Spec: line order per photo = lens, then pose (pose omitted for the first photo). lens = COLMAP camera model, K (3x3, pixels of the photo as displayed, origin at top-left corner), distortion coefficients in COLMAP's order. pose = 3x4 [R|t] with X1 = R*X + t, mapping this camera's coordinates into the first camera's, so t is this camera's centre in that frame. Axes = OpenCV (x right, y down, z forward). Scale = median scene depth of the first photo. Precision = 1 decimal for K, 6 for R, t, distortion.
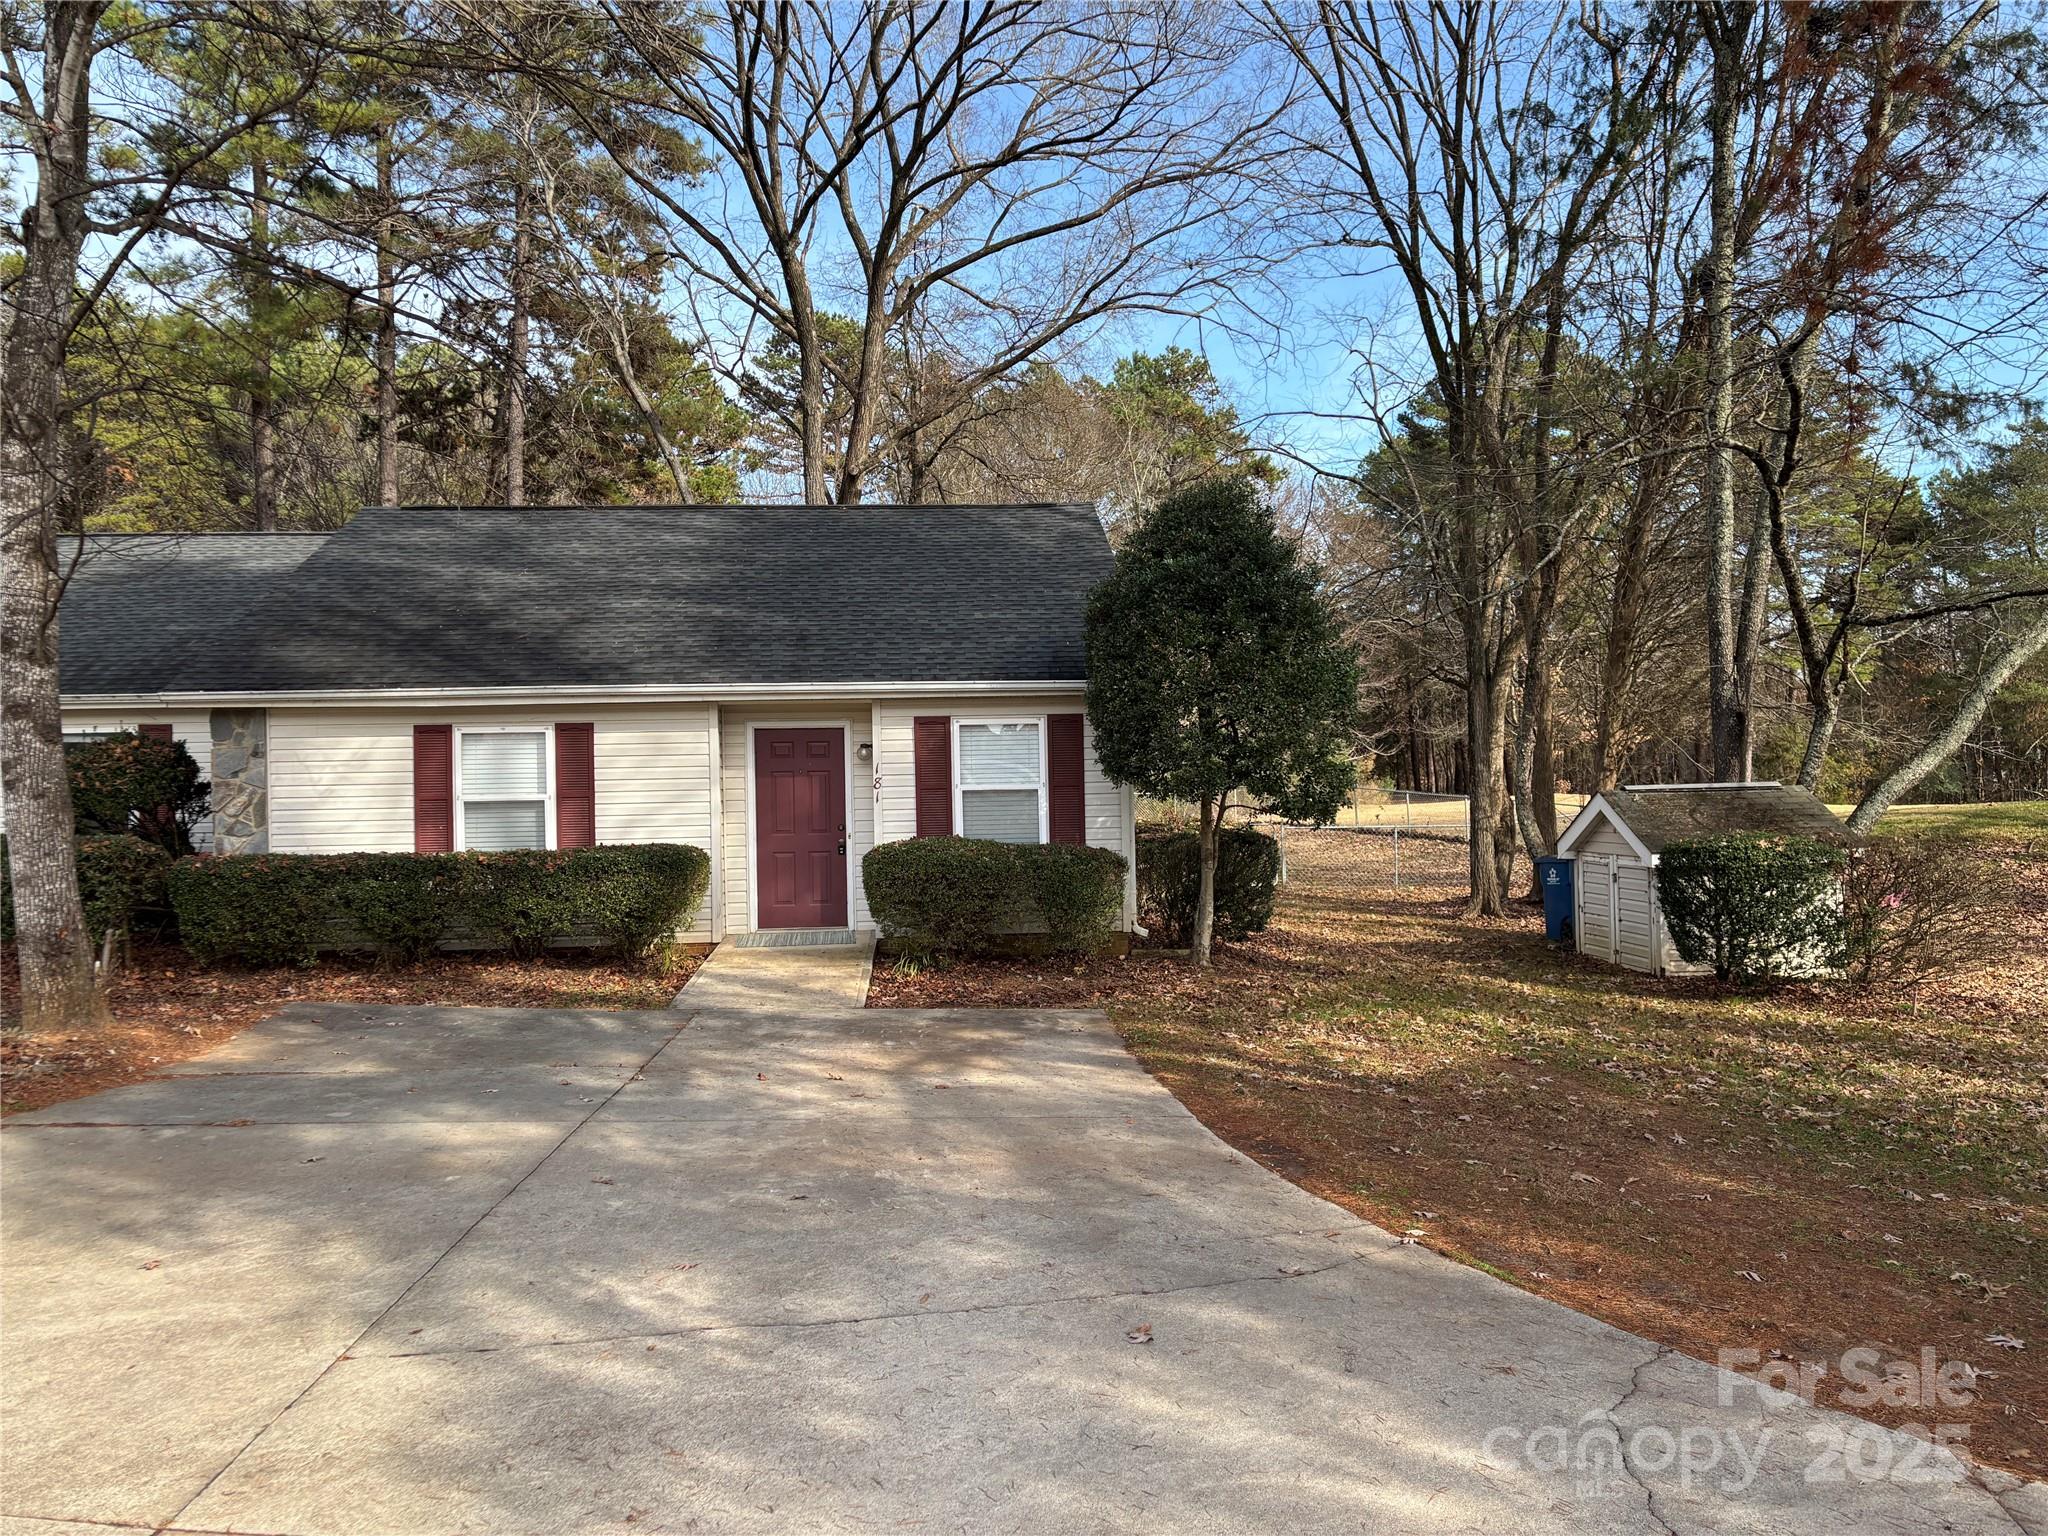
lens RADIAL K [[1528.5, 0, 1012.9], [0, 1528.5, 772.4], [0, 0, 1]] dist [0.067781, -0.064801]
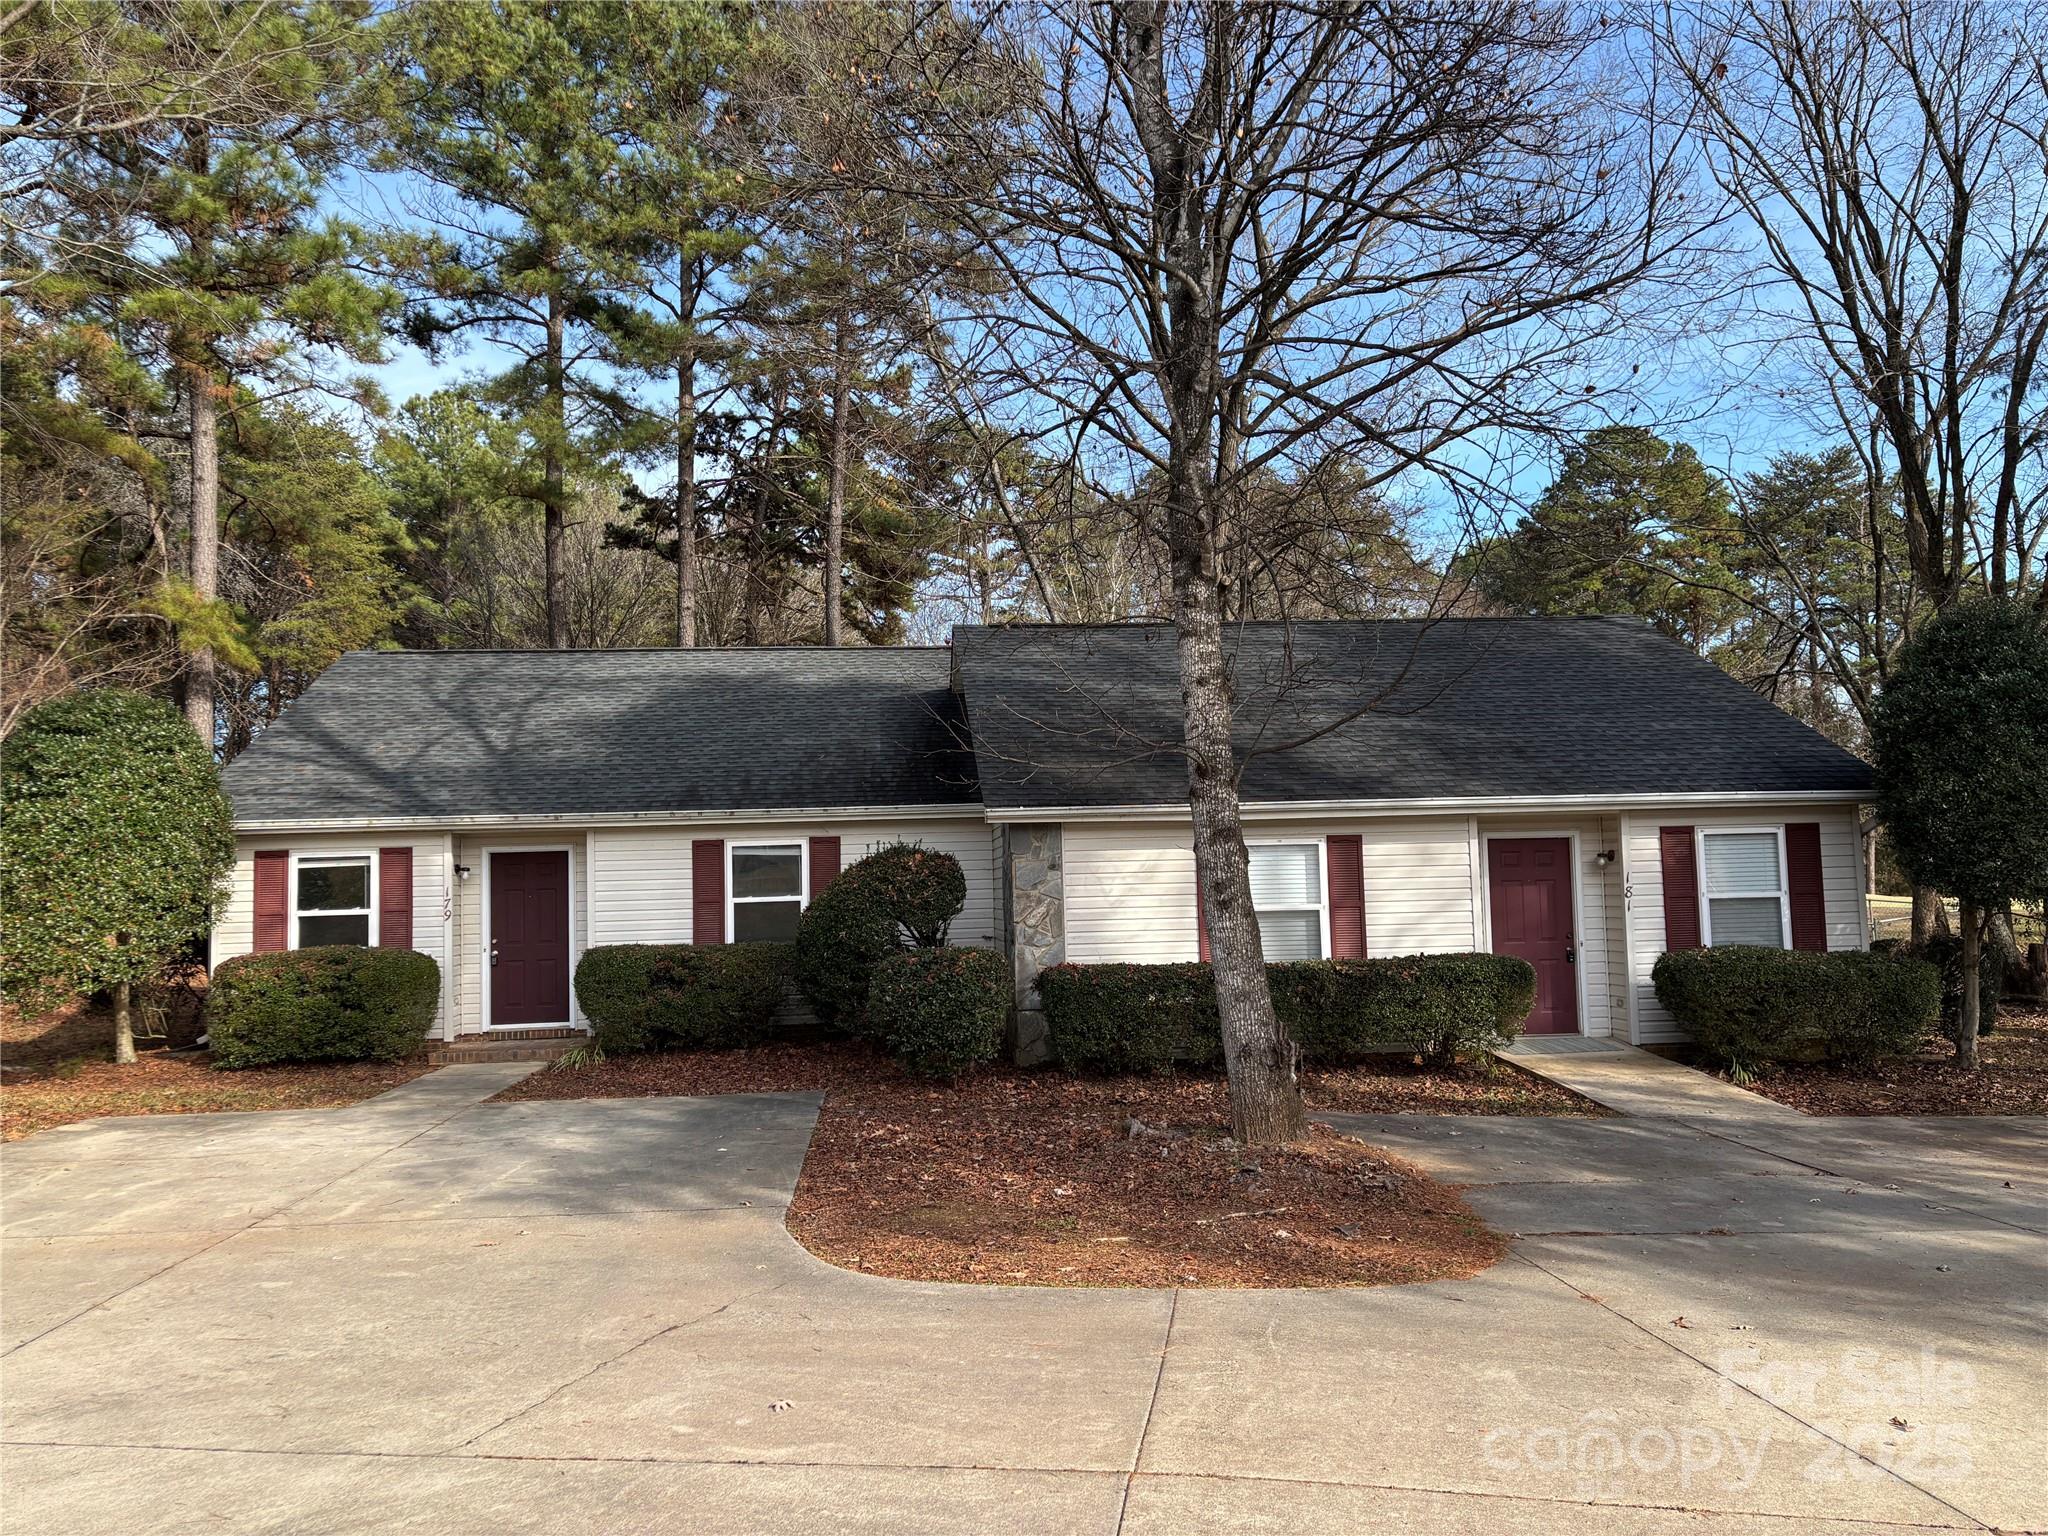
lens RADIAL K [[1528.5, 0, 1038.6], [0, 1528.5, 768.1], [0, 0, 1]] dist [0.067781, -0.064801]
pose [[0.999475, -0.004480, 0.032081, -0.510357], [0.006531, 0.997921, -0.064122, -0.011977], [-0.031727, 0.064298, 0.997426, -0.026331]]
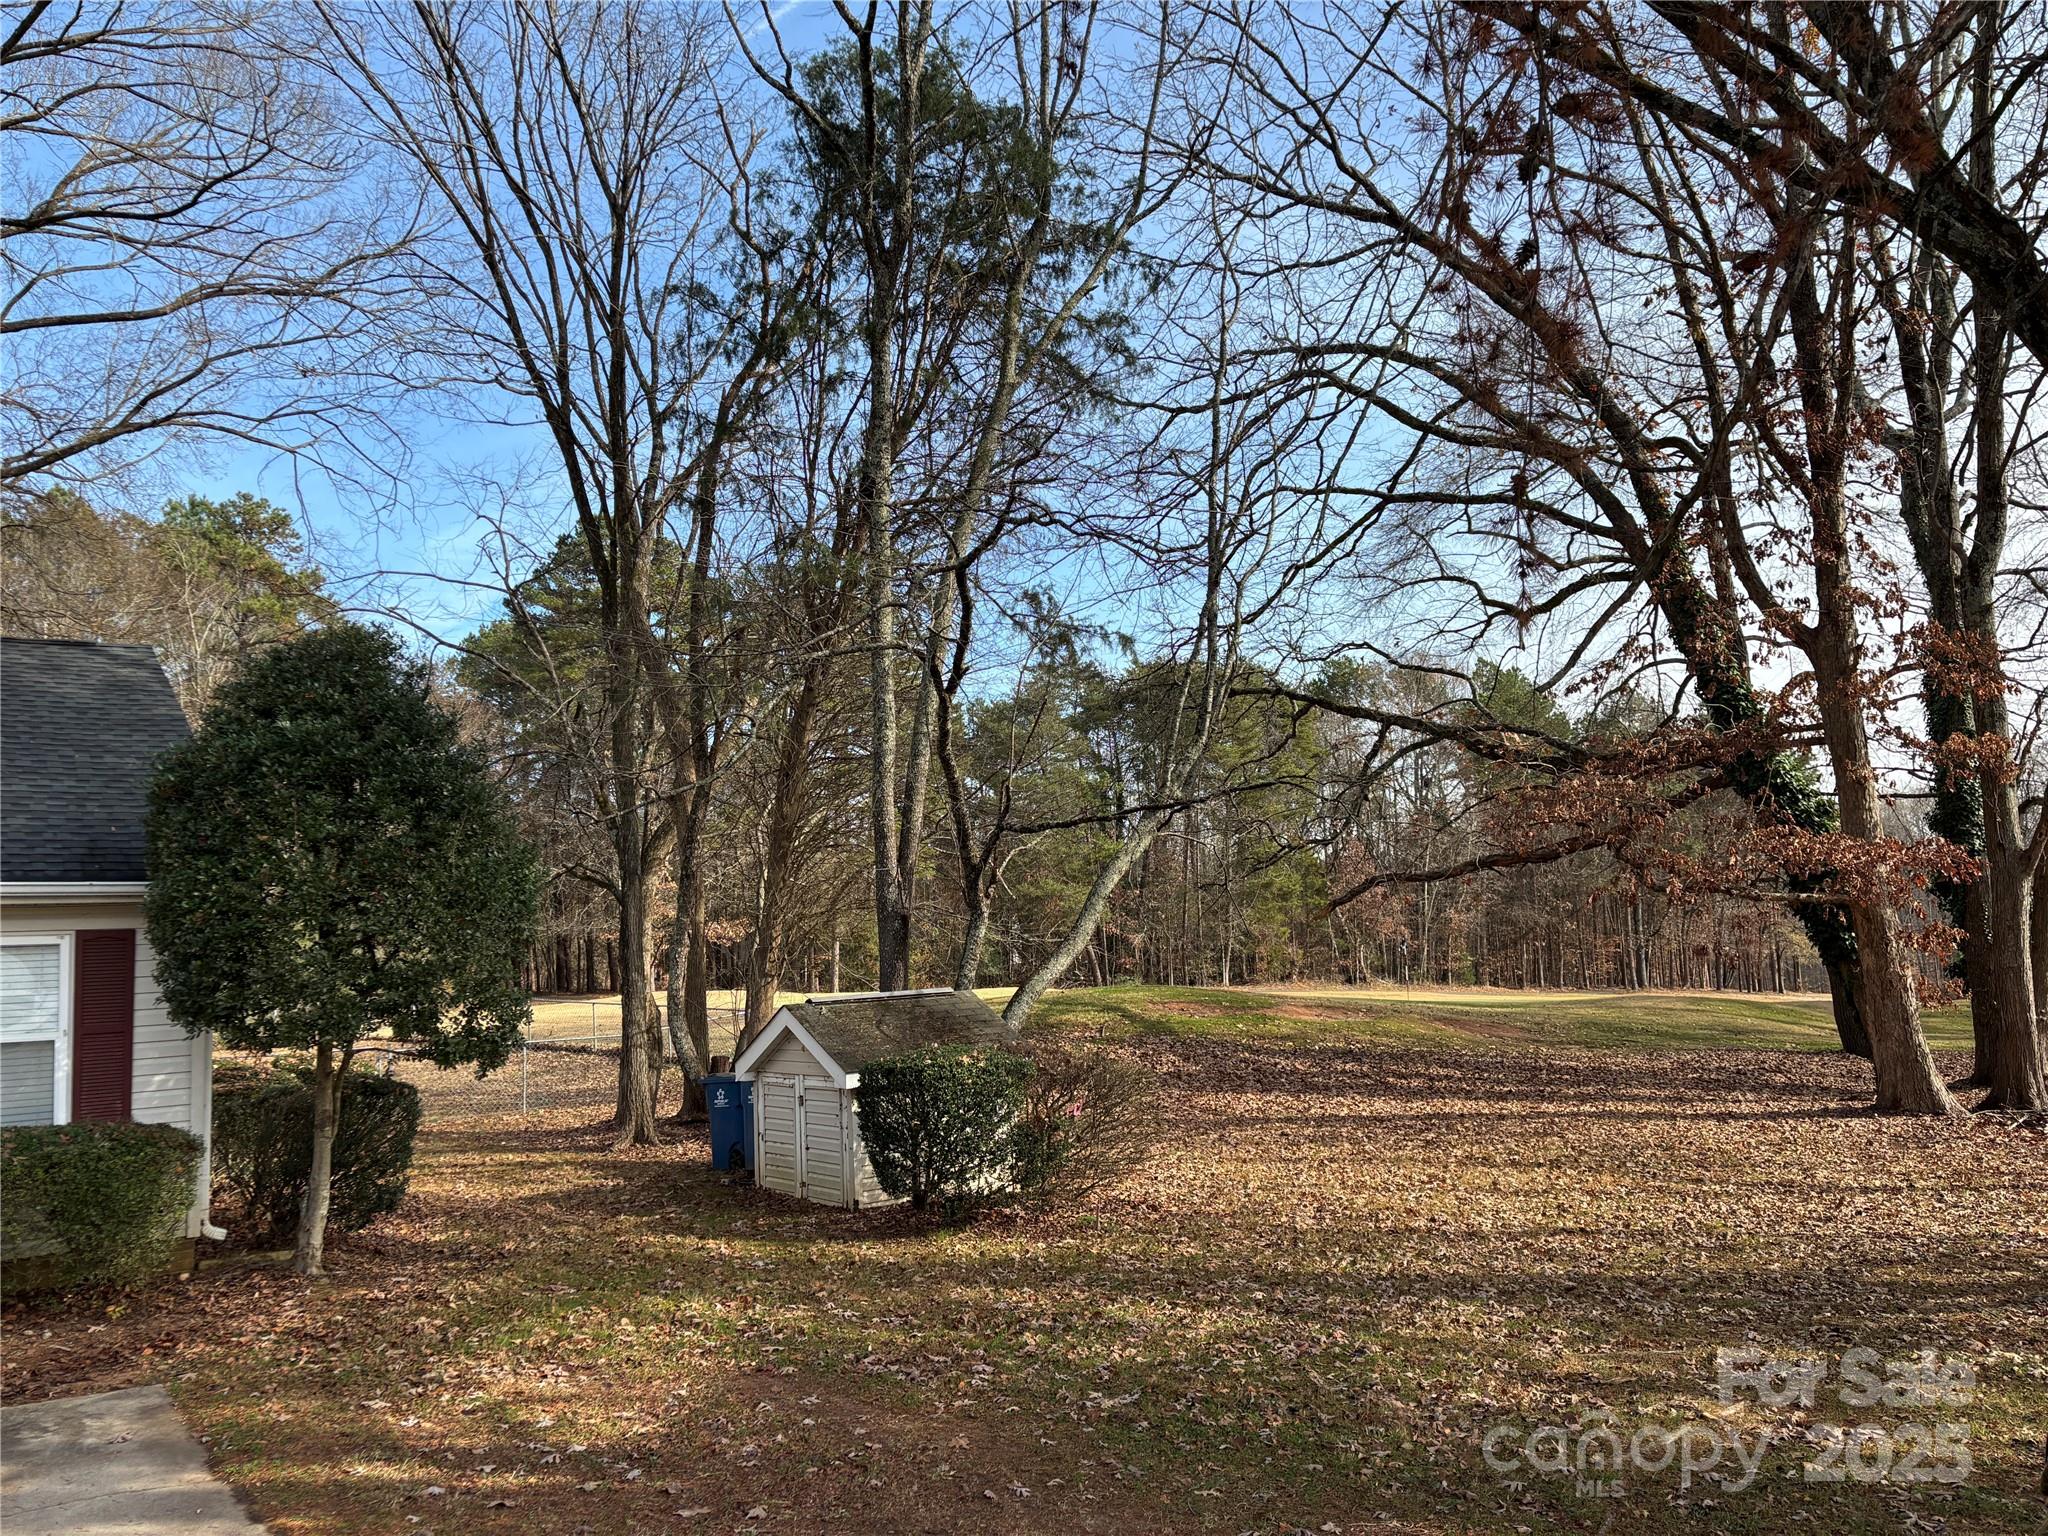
lens RADIAL K [[1528.5, 0, 1015.7], [0, 1528.5, 775.4], [0, 0, 1]] dist [0.067781, -0.064801]
pose [[0.838281, 0.043133, 0.543530, -0.006621], [0.023479, 0.993086, -0.115021, -0.016773], [-0.544733, 0.109181, 0.831472, 0.166343]]
